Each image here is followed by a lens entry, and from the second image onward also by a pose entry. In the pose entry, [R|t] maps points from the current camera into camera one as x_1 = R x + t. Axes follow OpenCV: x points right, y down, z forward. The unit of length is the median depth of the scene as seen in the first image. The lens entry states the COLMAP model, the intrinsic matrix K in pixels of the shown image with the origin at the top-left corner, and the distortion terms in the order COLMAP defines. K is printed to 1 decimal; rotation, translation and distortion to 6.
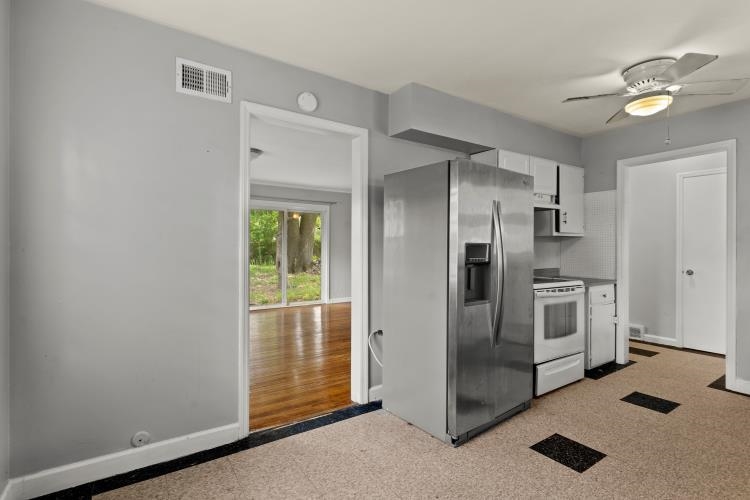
lens RADIAL K [[359.5, 0, 376.4], [0, 359.5, 248.8], [0, 0, 1]] dist [0.007619, -0.001741]
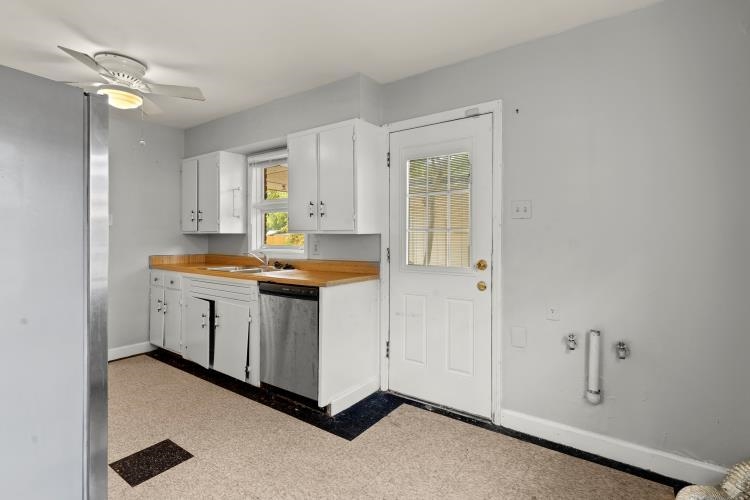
lens RADIAL K [[359.5, 0, 370.9], [0, 359.5, 242.8], [0, 0, 1]] dist [0.007619, -0.001741]
pose [[-0.337724, -0.011126, 0.941180, -0.515963], [-0.000956, 0.999934, 0.011477, -0.004004], [-0.941245, 0.002976, -0.337712, 0.781617]]
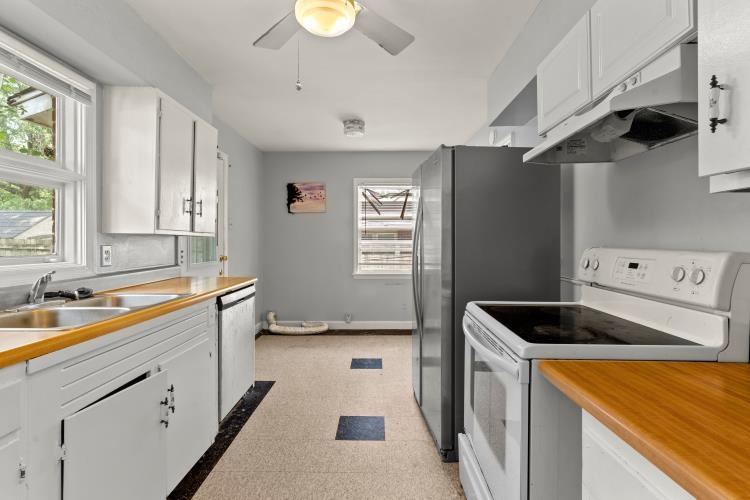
lens RADIAL K [[359.5, 0, 380.2], [0, 359.5, 240.5], [0, 0, 1]] dist [0.007619, -0.001741]
pose [[-0.563227, -0.005757, -0.826282, 1.403312], [-0.006125, 0.999977, -0.002792, -0.006555], [0.826280, 0.003488, -0.563249, 1.658926]]
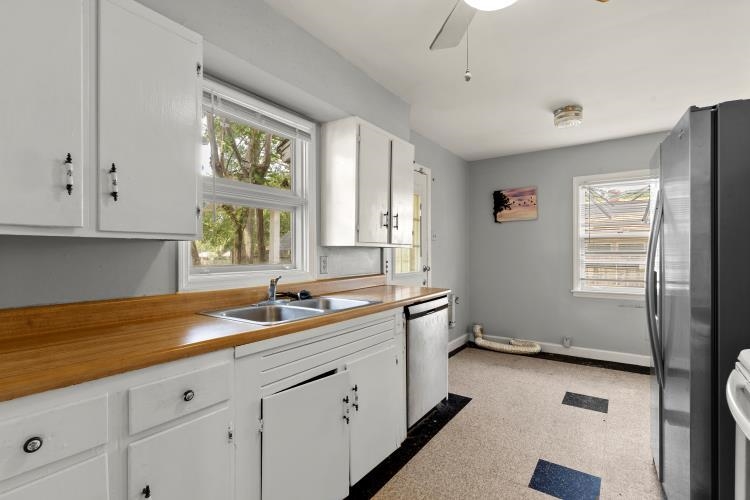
lens RADIAL K [[359.5, 0, 378.0], [0, 359.5, 252.2], [0, 0, 1]] dist [0.007619, -0.001741]
pose [[-0.931813, -0.000887, -0.362938, 1.276768], [-0.001530, 0.999998, 0.001484, -0.006044], [0.362936, 0.001938, -0.931812, 1.653565]]
